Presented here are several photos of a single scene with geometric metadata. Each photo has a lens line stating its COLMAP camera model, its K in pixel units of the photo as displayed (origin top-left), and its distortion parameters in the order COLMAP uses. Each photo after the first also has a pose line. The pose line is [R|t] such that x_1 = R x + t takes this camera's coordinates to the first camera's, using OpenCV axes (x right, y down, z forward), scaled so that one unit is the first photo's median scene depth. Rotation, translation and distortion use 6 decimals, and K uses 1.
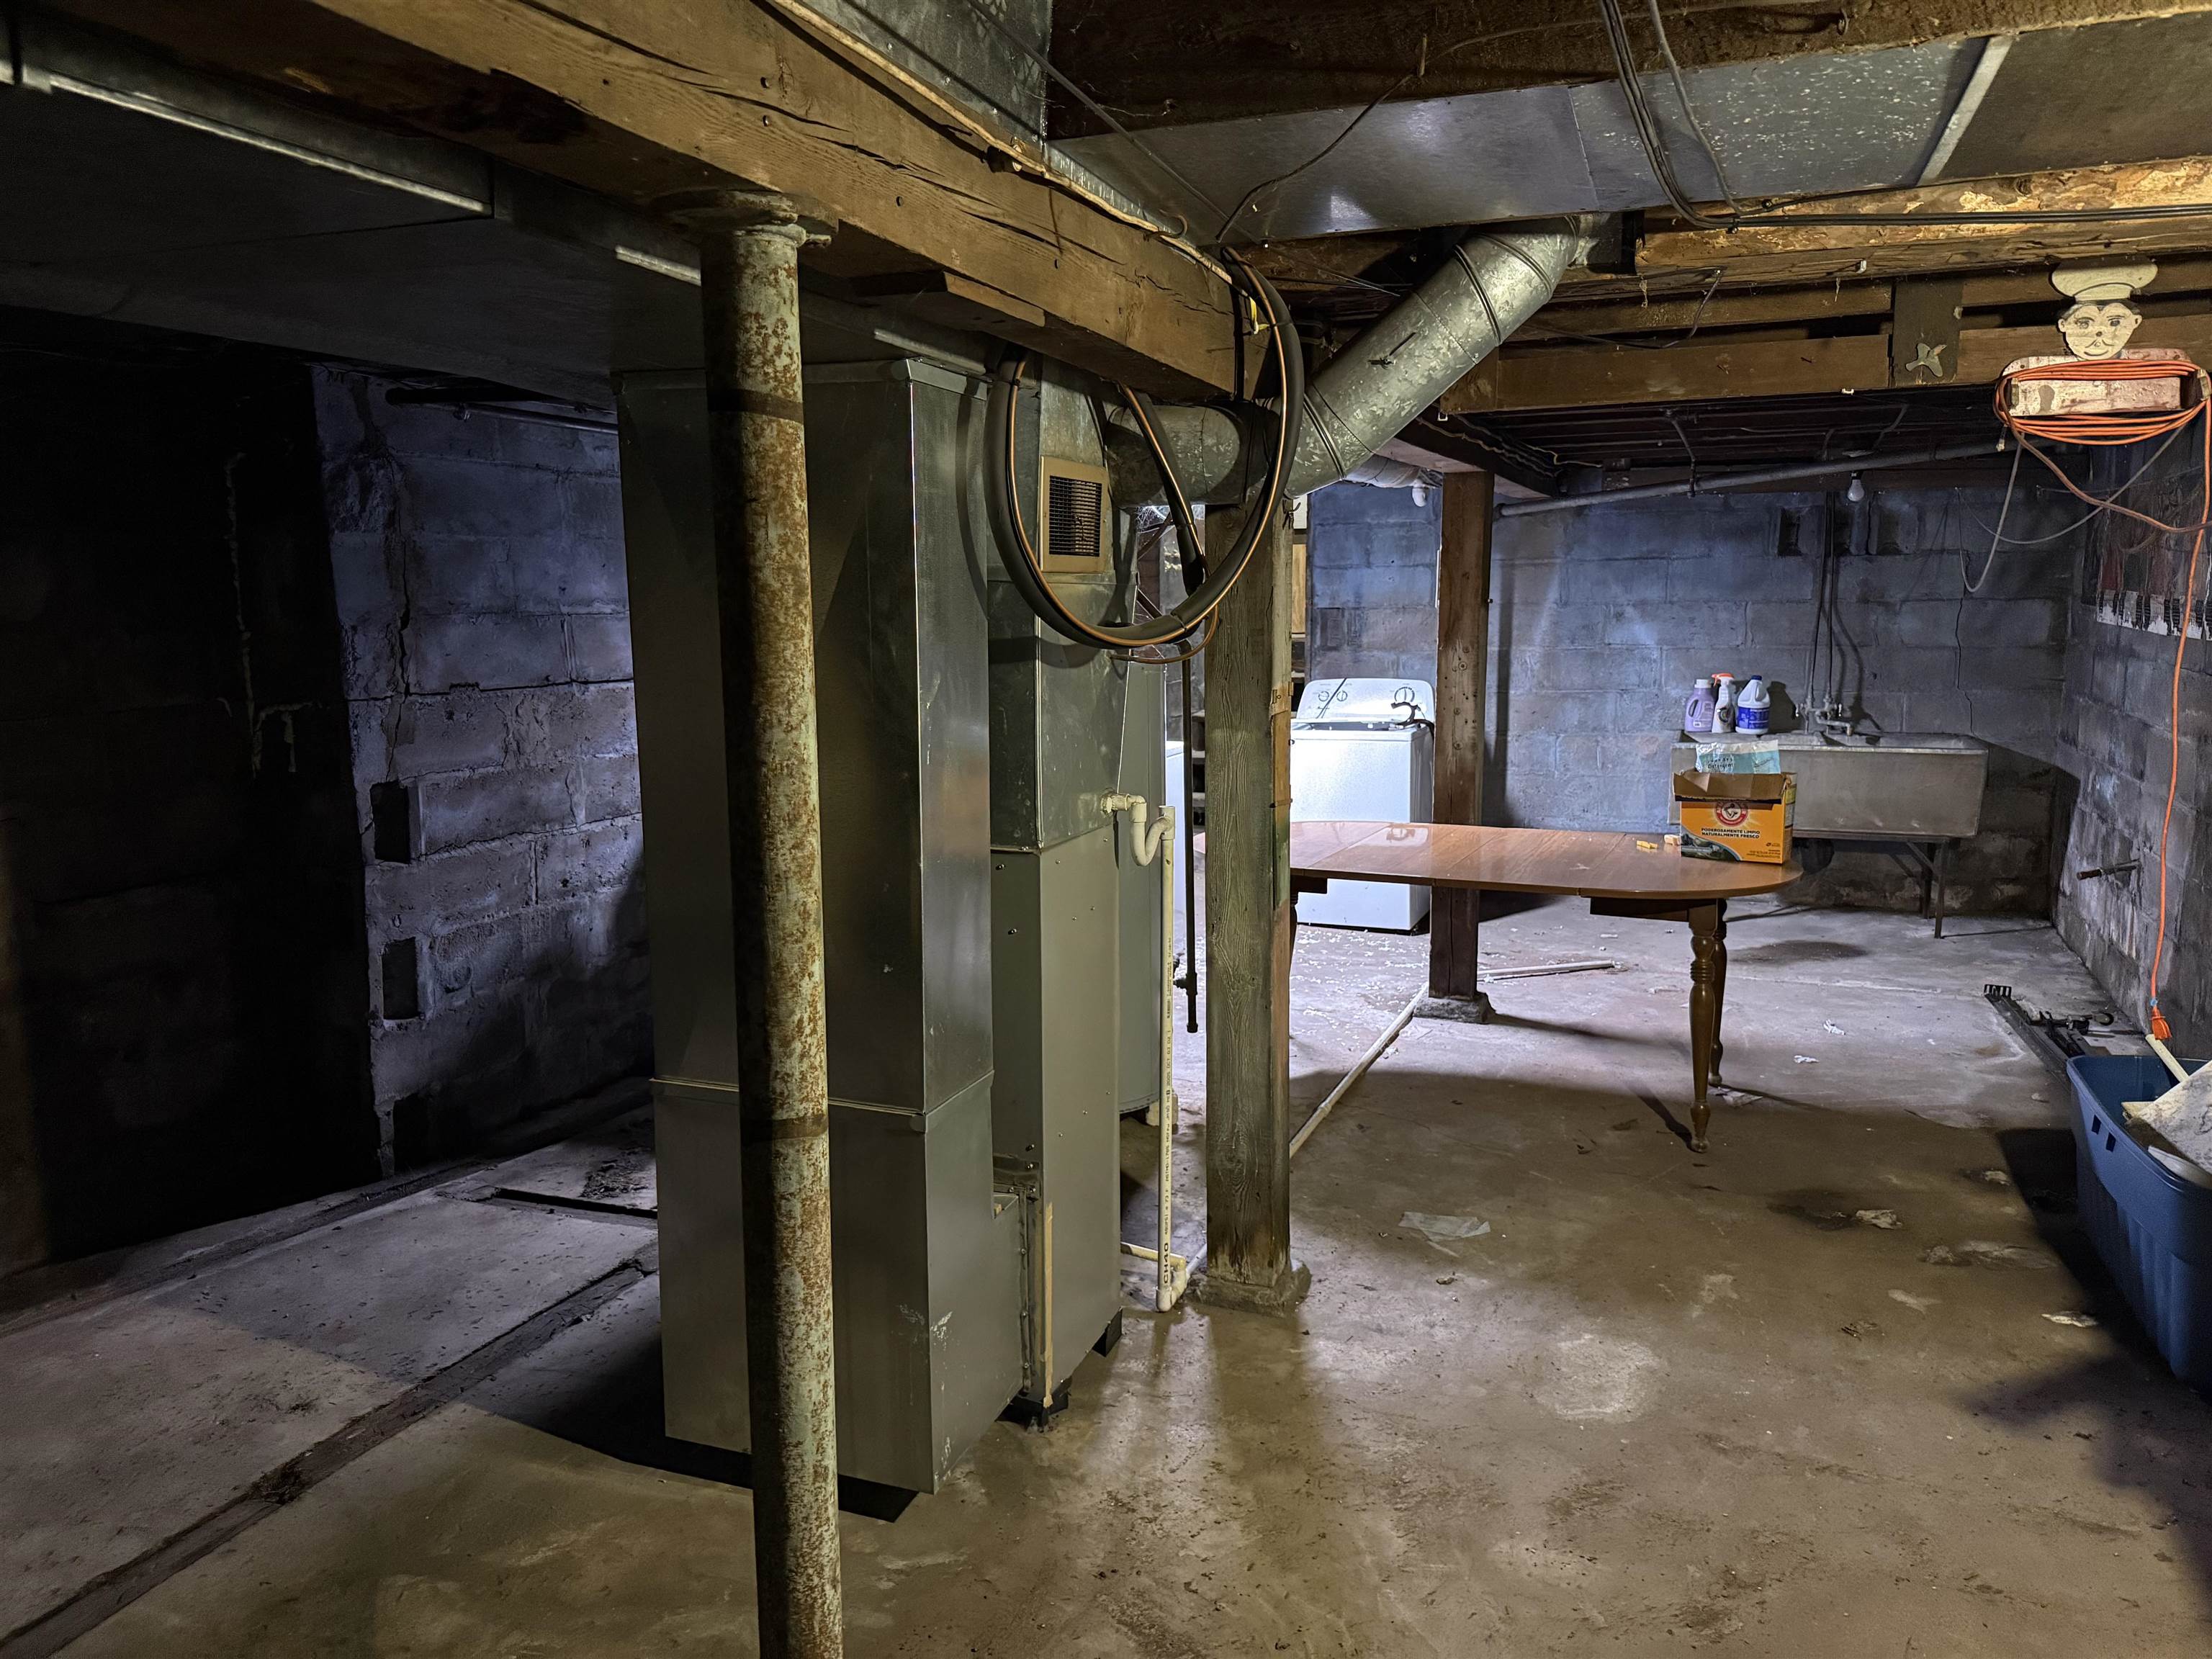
lens RADIAL K [[1480.6, 0, 1093.3], [0, 1480.6, 835.4], [0, 0, 1]] dist [-0.028449, -0.027429]
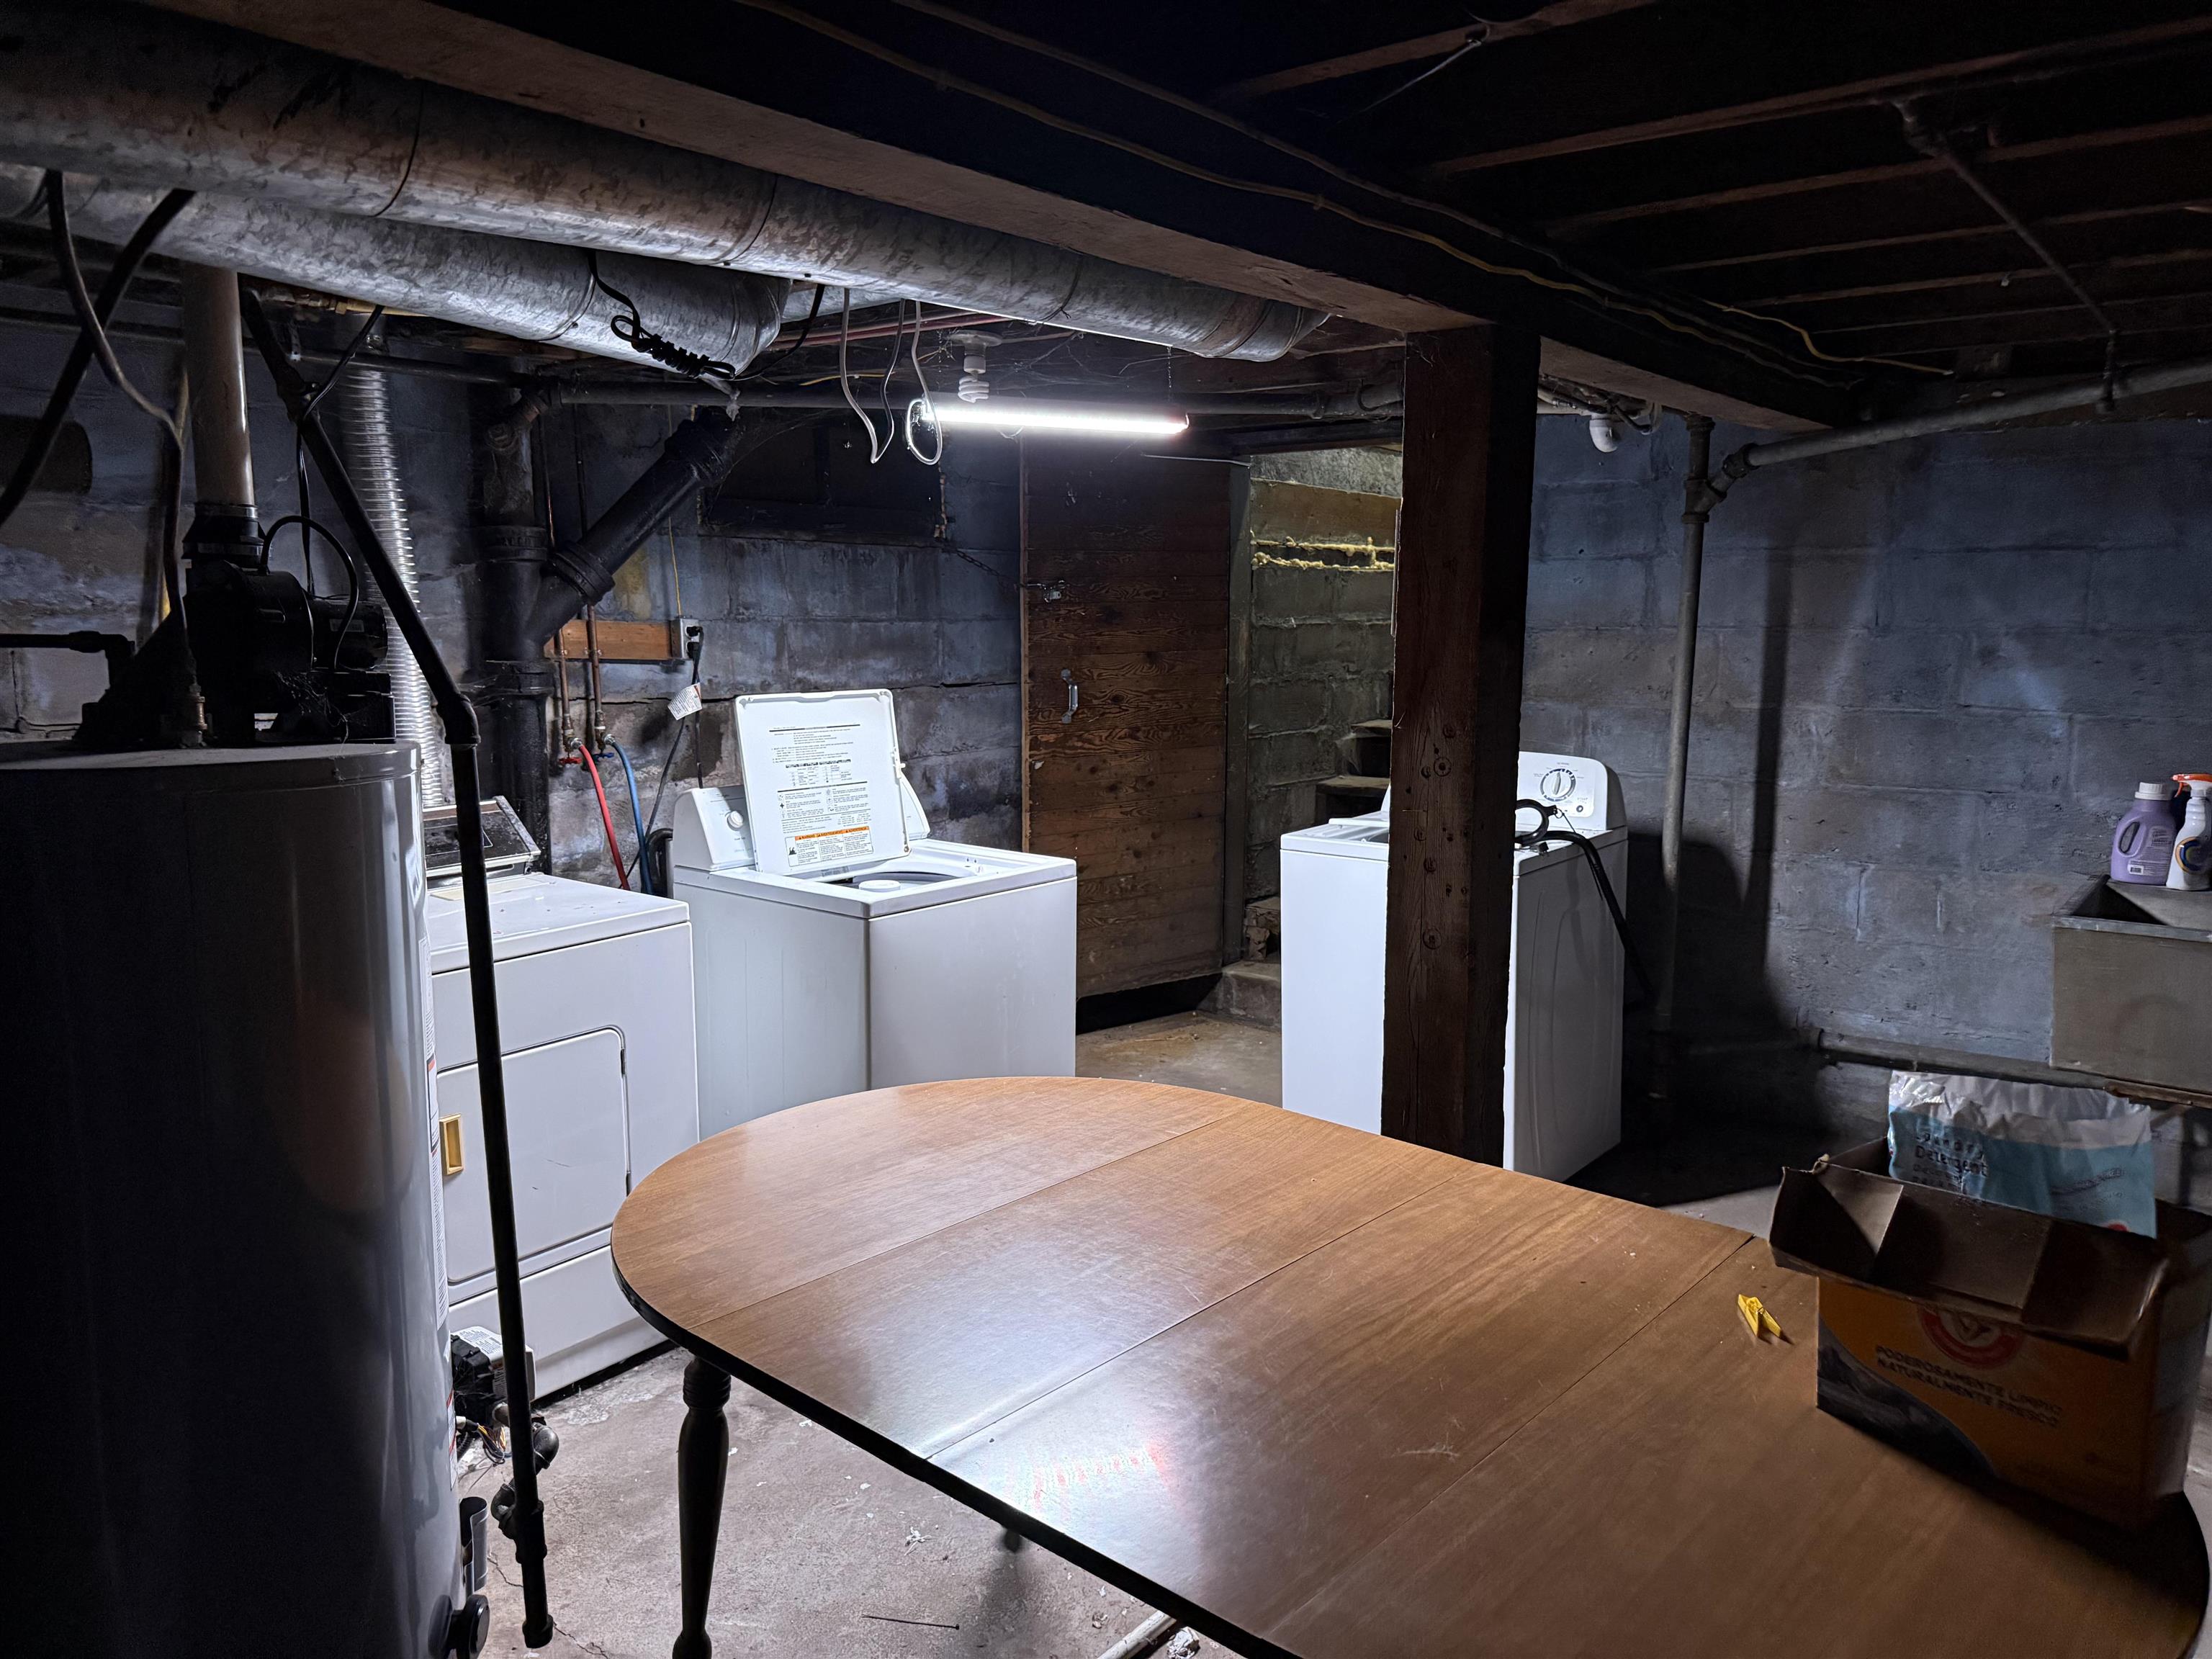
lens RADIAL K [[1480.6, 0, 1118.3], [0, 1480.6, 811.5], [0, 0, 1]] dist [-0.028449, -0.027429]
pose [[0.955070, 0.056348, -0.290973, 0.213312], [-0.062181, 0.998006, -0.010832, -0.066913], [0.289783, 0.028438, 0.956670, 0.404569]]
